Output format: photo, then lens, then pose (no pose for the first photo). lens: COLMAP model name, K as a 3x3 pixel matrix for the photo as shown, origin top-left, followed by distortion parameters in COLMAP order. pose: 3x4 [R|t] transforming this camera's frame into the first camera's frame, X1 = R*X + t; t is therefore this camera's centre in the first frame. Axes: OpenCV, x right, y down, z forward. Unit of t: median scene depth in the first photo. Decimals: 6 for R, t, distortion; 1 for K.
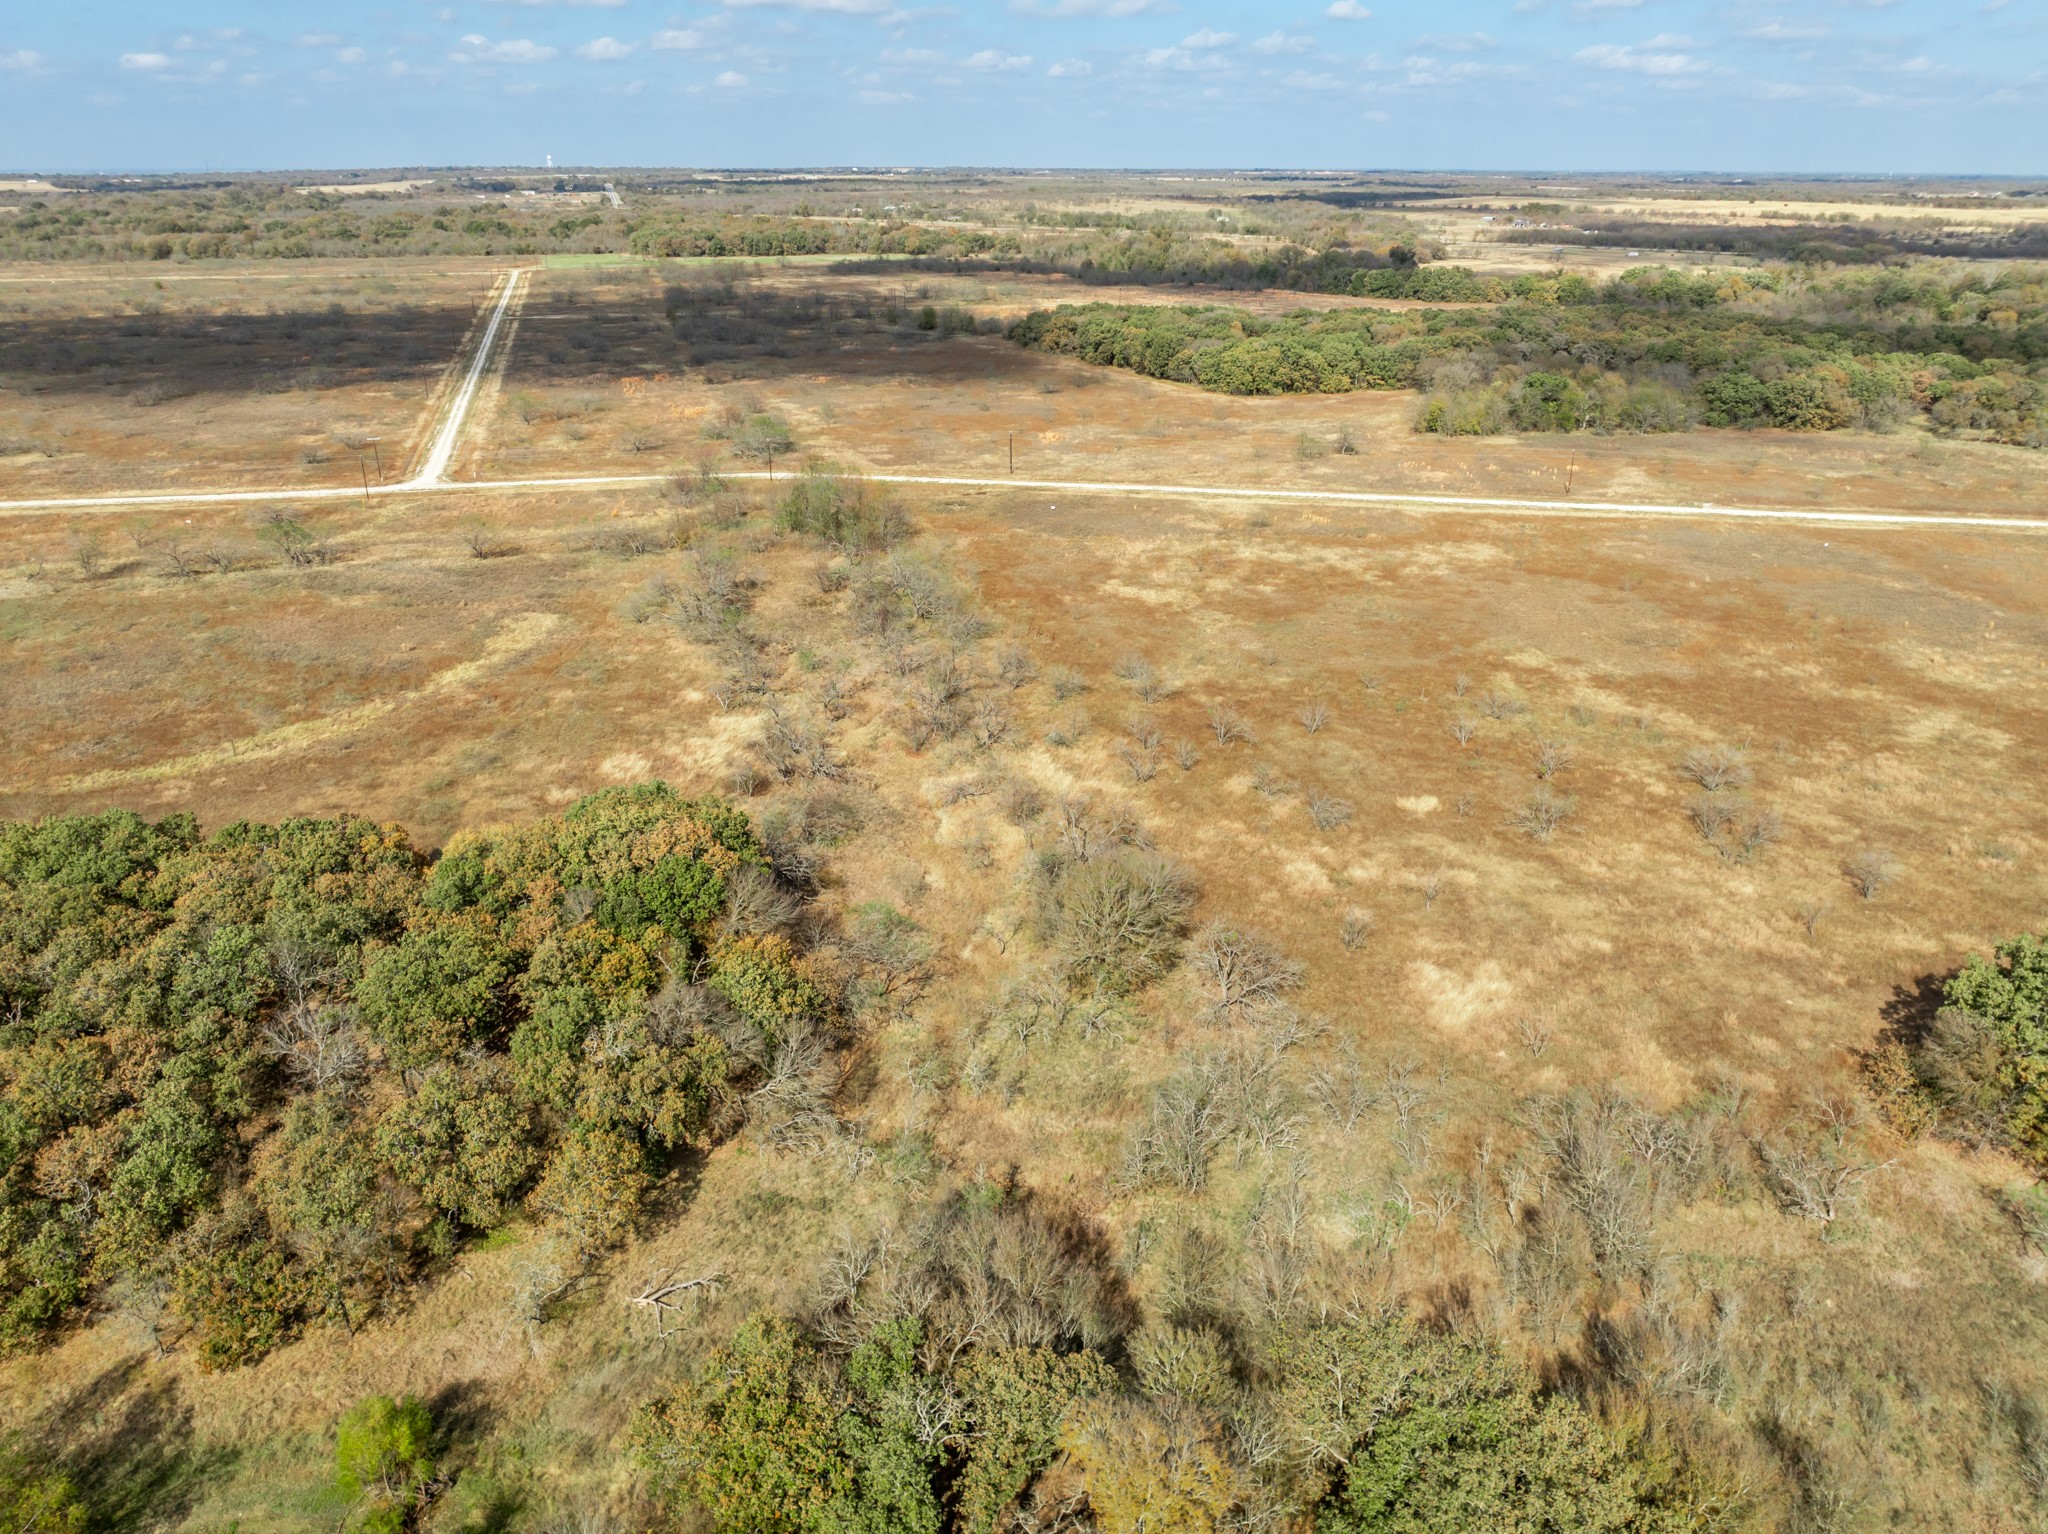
lens RADIAL K [[1484.2, 0, 1024.0], [0, 1484.2, 767.0], [0, 0, 1]] dist [-0.035167, 0.034184]
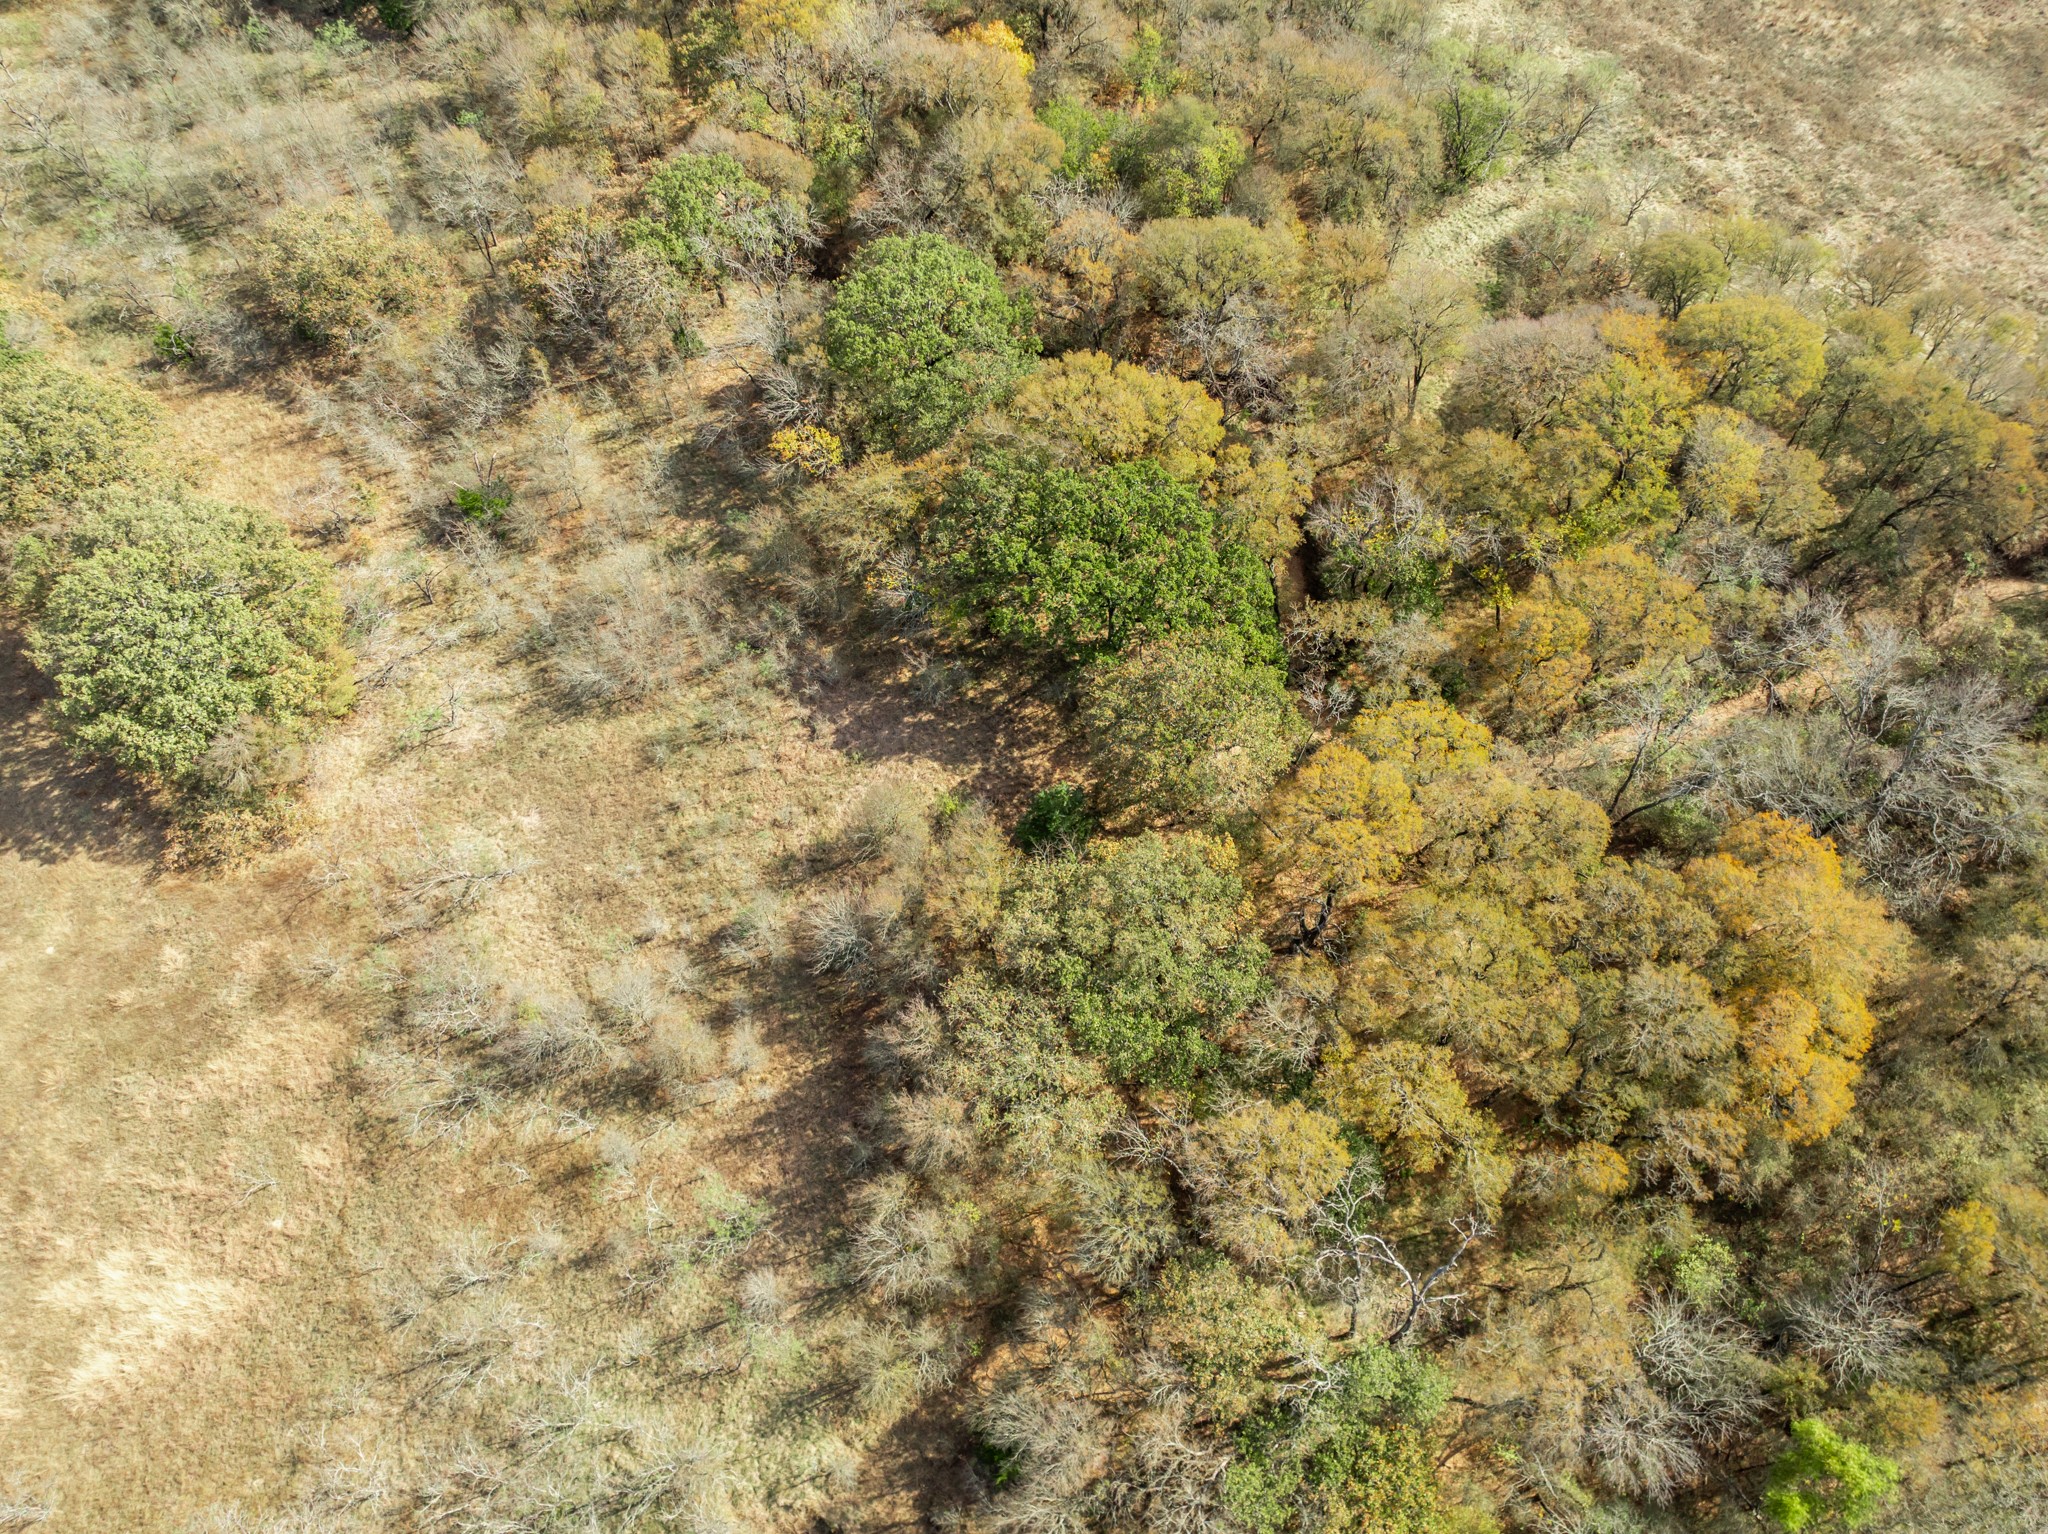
lens RADIAL K [[1484.2, 0, 1024.0], [0, 1484.2, 767.0], [0, 0, 1]] dist [-0.035167, 0.034184]
pose [[-0.534450, -0.721706, 0.439890, -0.066778], [0.334275, 0.297532, 0.894279, -0.512088], [-0.776288, 0.624992, 0.082232, 0.546990]]
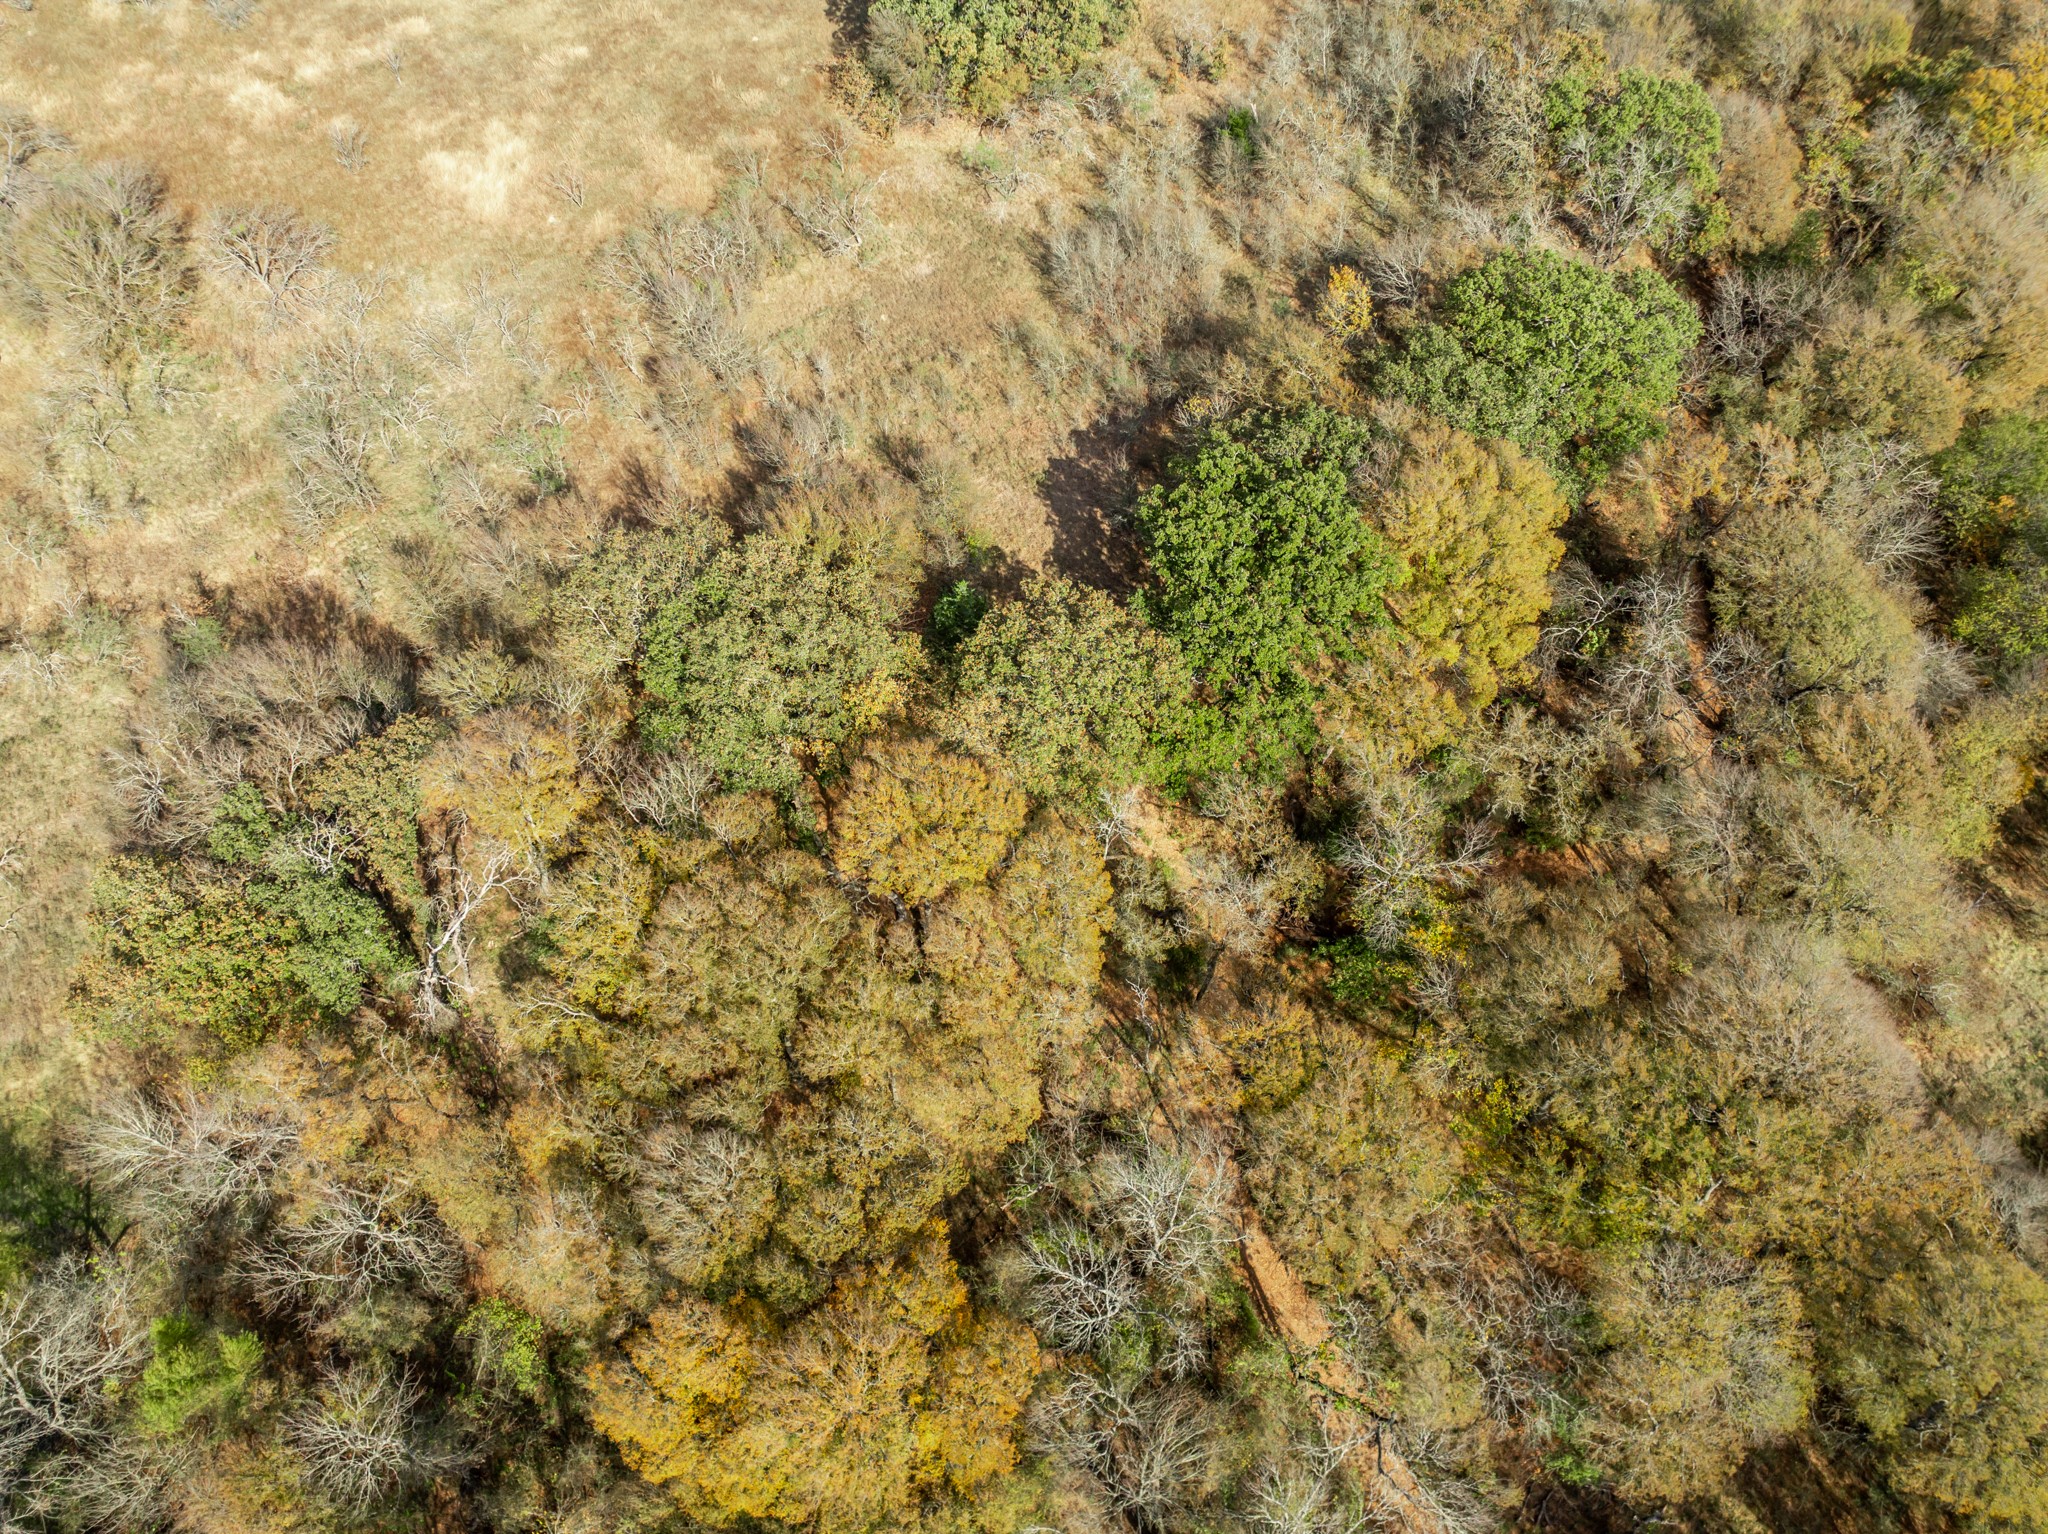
lens RADIAL K [[1484.2, 0, 1024.0], [0, 1484.2, 767.0], [0, 0, 1]] dist [-0.035167, 0.034184]
pose [[0.735373, -0.590431, 0.332593, -0.002296], [0.270658, 0.705849, 0.654615, -0.138145], [-0.621266, -0.391367, 0.678867, -0.060161]]
